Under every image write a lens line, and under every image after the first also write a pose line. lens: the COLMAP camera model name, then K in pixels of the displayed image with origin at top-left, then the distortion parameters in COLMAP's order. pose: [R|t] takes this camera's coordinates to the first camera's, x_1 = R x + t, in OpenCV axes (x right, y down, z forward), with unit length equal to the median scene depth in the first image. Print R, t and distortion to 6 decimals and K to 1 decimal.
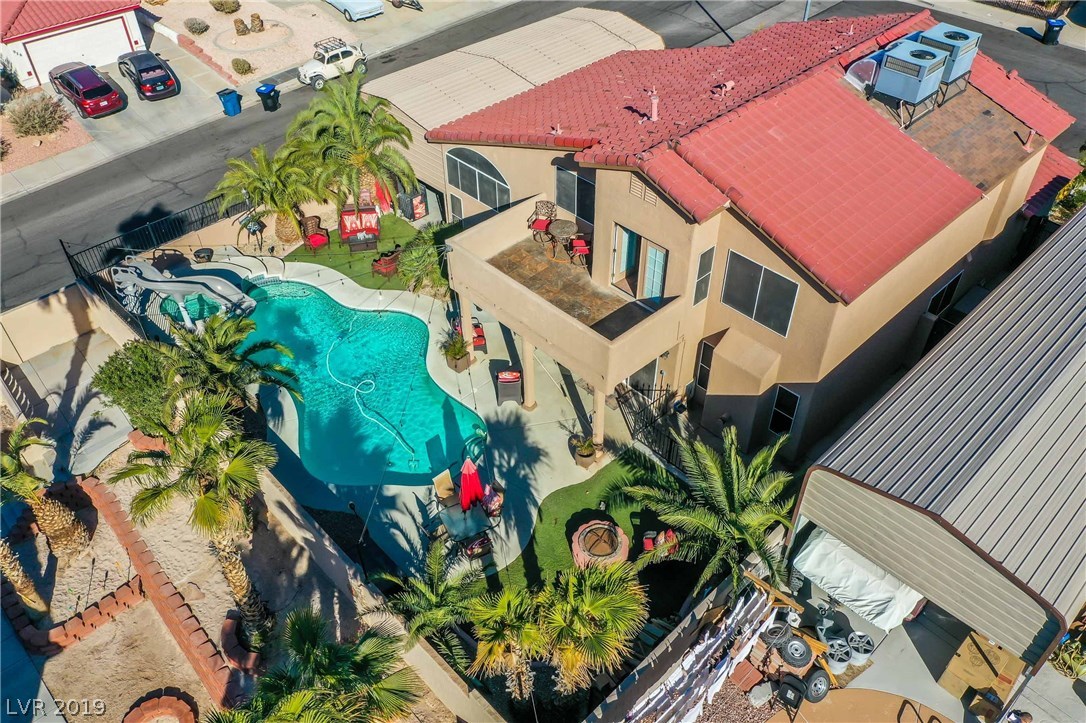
lens RADIAL K [[832.9, 0, 558.7], [0, 832.9, 364.2], [0, 0, 1]] dist [-0.007723, -0.003022]
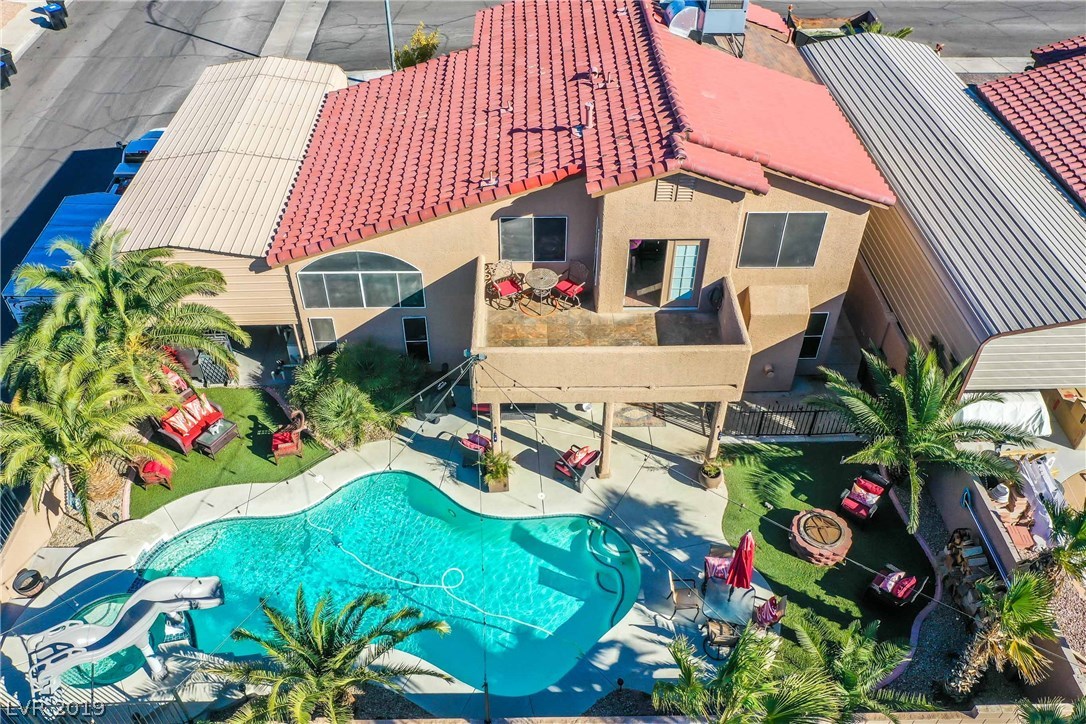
lens RADIAL K [[855.5, 0, 533.4], [0, 855.5, 363.8], [0, 0, 1]] dist [-0.009225, -0.004605]
pose [[0.686135, -0.483125, 0.543884, -0.552688], [0.486016, 0.860729, 0.151442, -0.235722], [-0.541302, 0.160426, 0.825382, 0.291138]]
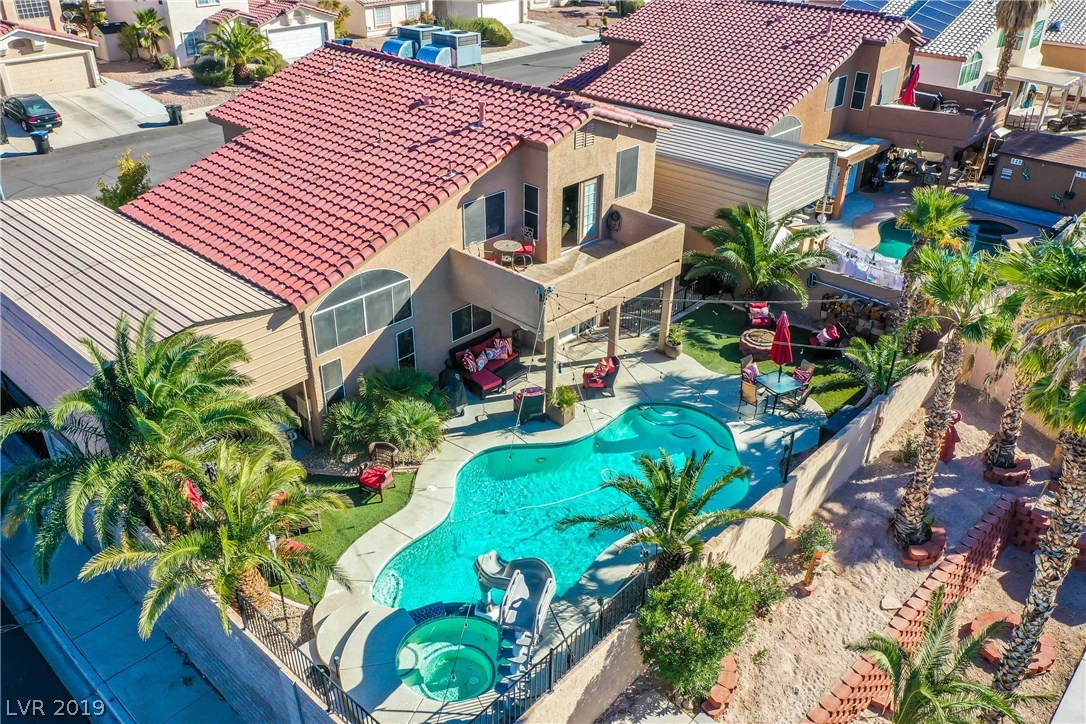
lens RADIAL K [[855.5, 0, 533.4], [0, 855.5, 363.8], [0, 0, 1]] dist [-0.009225, -0.004605]
pose [[-0.031674, -0.500109, 0.865383, -1.010044], [0.666722, 0.634468, 0.391065, -0.477776], [-0.744633, 0.589356, 0.313338, 0.764957]]
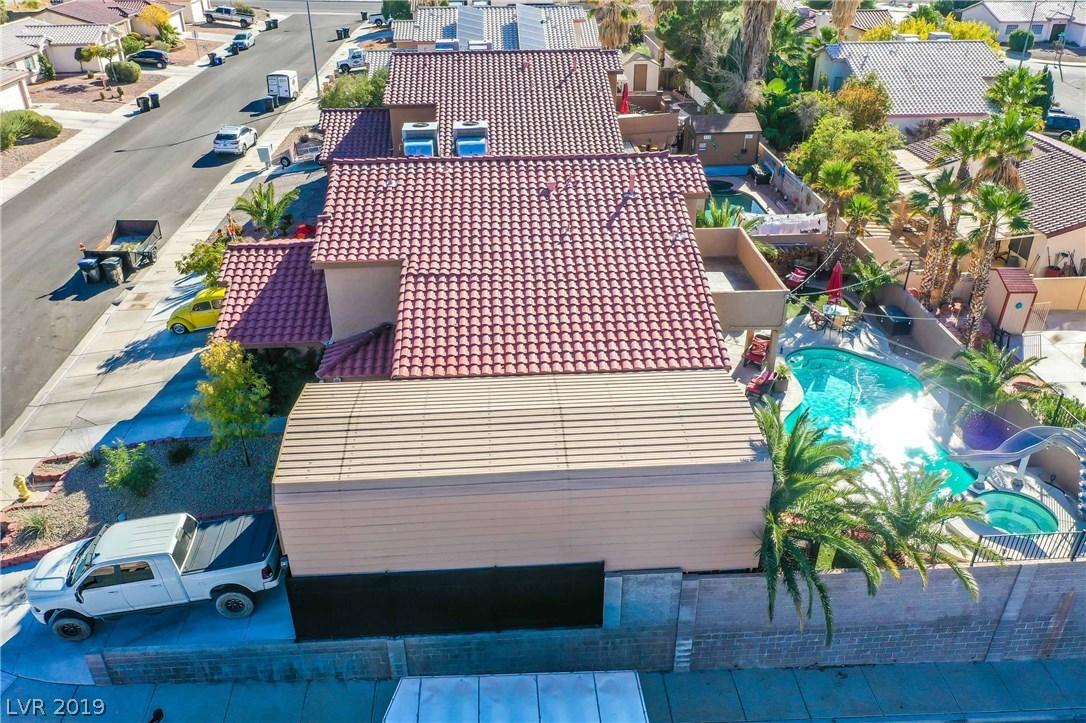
lens RADIAL K [[855.5, 0, 533.4], [0, 855.5, 363.3], [0, 0, 1]] dist [-0.009225, -0.004605]
pose [[-0.750310, -0.315691, 0.580840, -0.622124], [0.450000, 0.399750, 0.798561, -1.289924], [-0.484289, 0.860546, -0.157876, 1.483115]]
